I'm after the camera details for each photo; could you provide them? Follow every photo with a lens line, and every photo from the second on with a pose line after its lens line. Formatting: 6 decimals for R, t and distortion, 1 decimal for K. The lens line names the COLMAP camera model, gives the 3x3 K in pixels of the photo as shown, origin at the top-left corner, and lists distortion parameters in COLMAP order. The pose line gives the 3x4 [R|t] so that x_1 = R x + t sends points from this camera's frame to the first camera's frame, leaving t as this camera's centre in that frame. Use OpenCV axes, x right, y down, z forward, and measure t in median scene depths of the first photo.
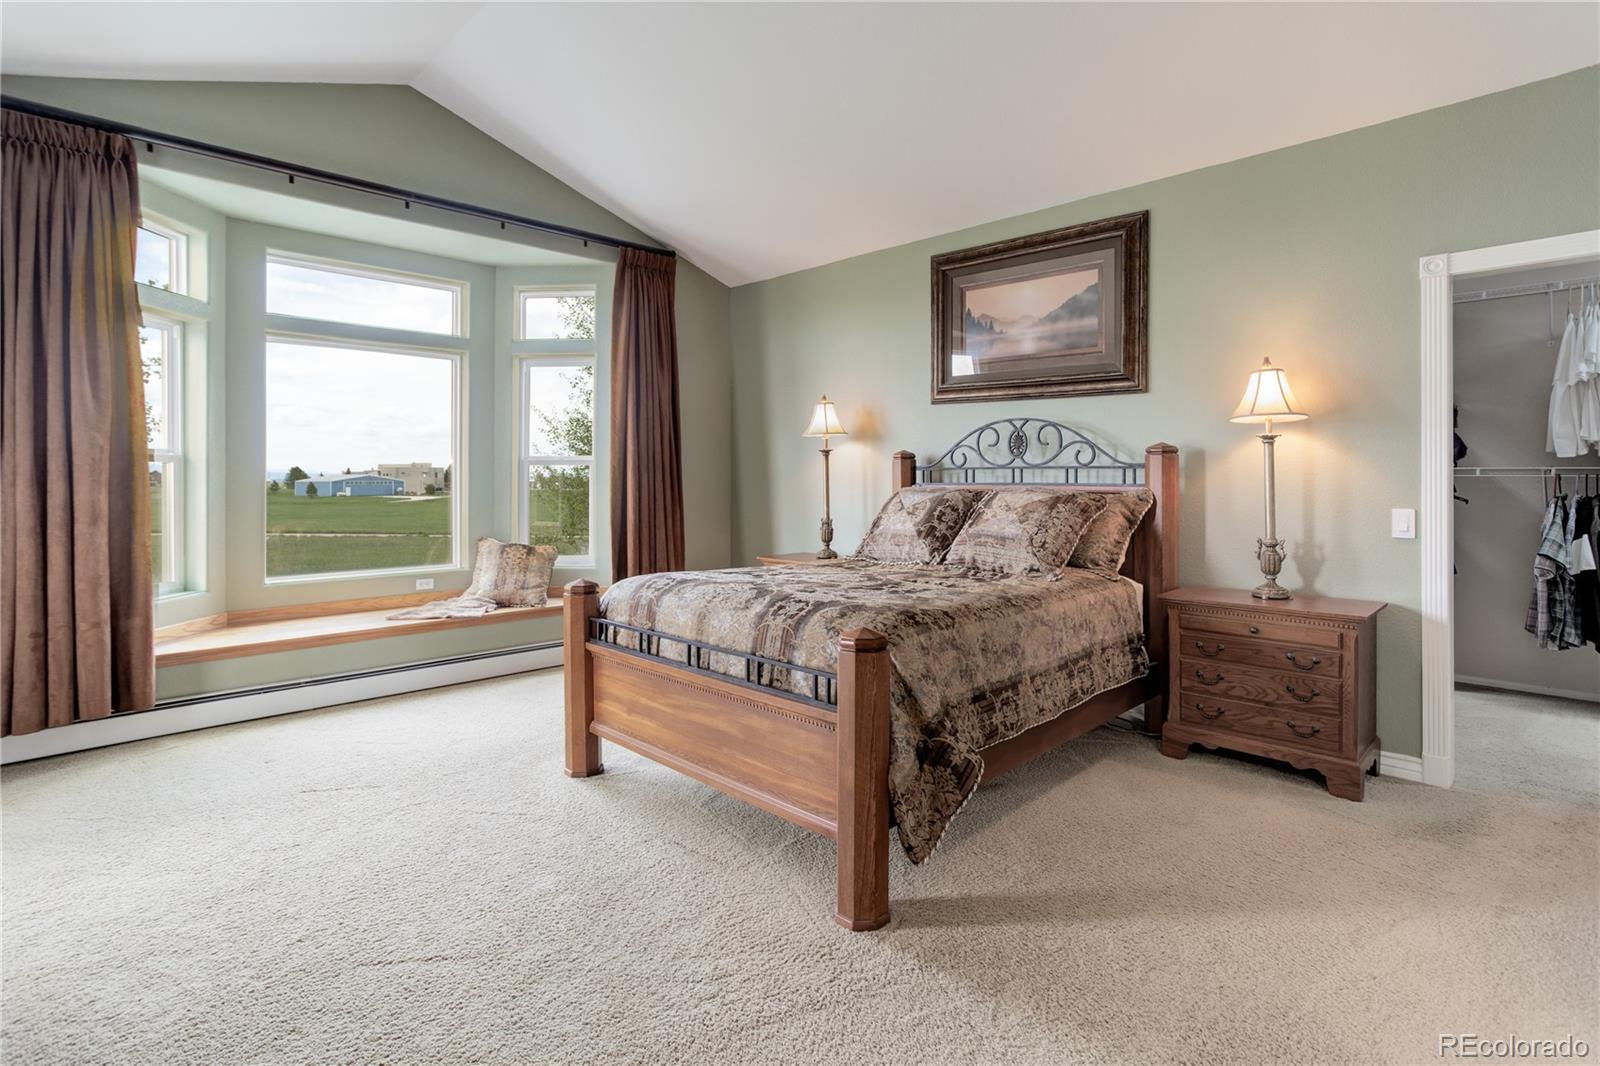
lens RADIAL K [[783.5, 0, 795.9], [0, 783.5, 523.4], [0, 0, 1]] dist [-0.057547, 0.037520]
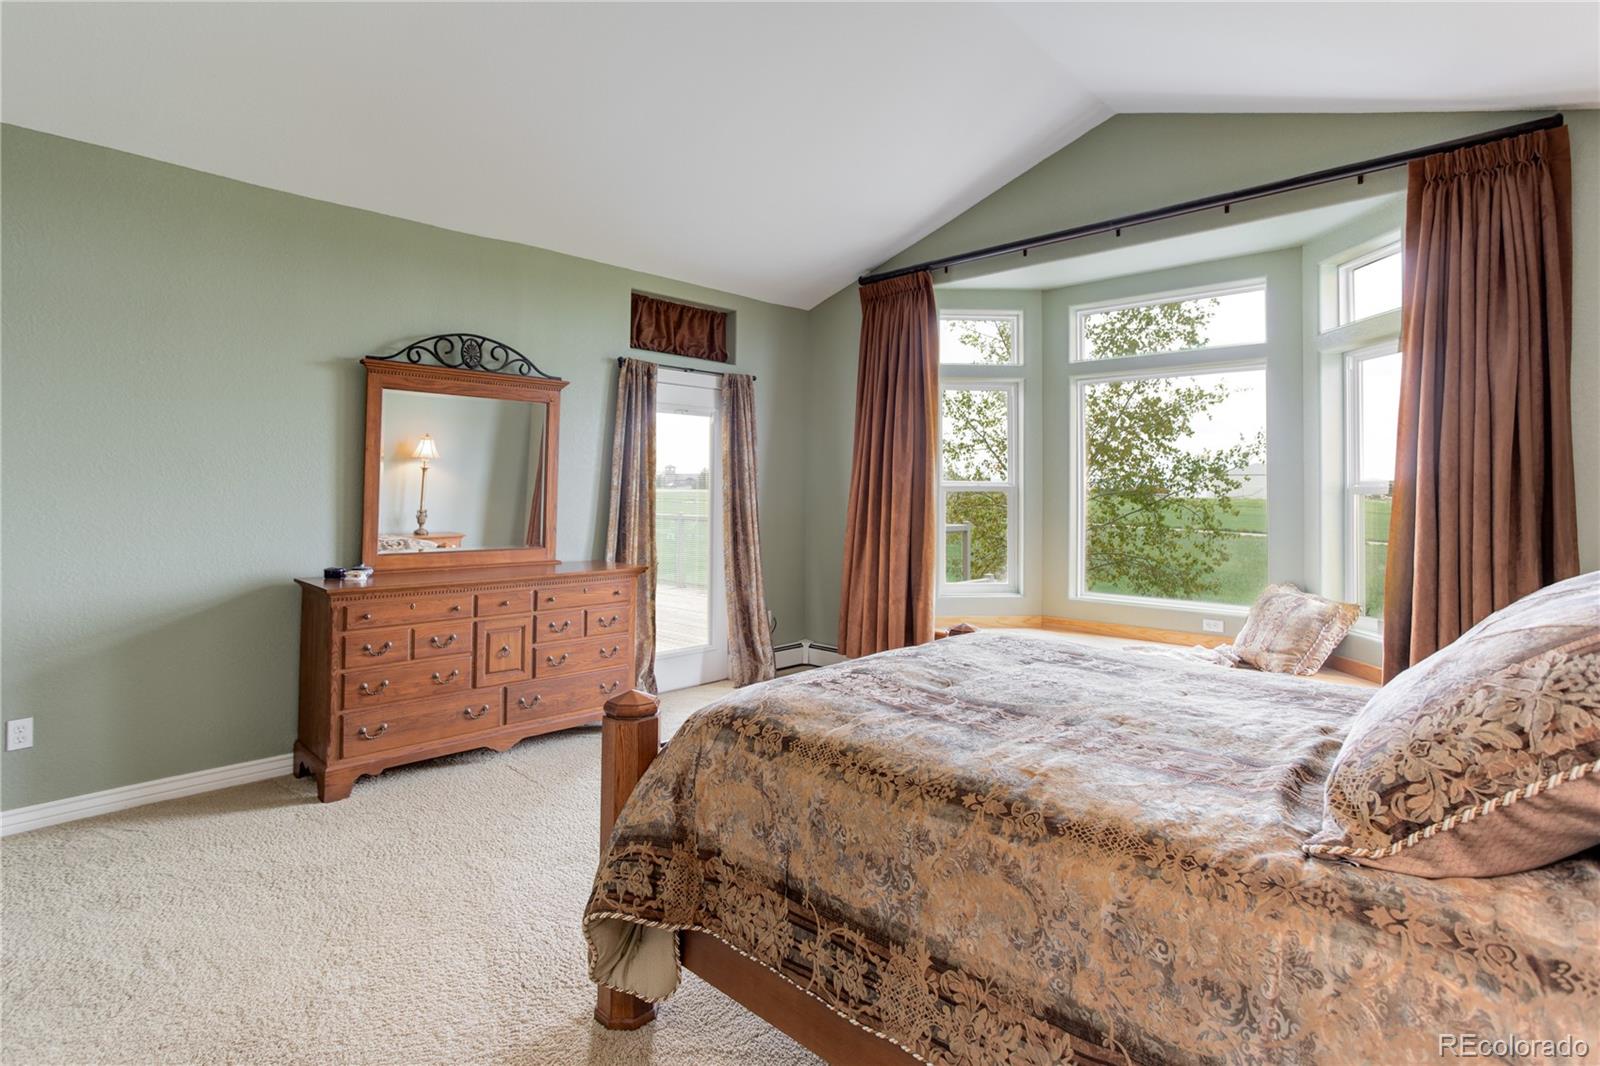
lens RADIAL K [[813.3, 0, 796.6], [0, 813.3, 493.6], [0, 0, 1]] dist [-0.049093, 0.000578]
pose [[0.019192, 0.001523, -0.999815, 0.651756], [-0.063215, 0.998000, 0.000307, -0.064788], [0.997815, 0.063198, 0.019250, 0.739722]]
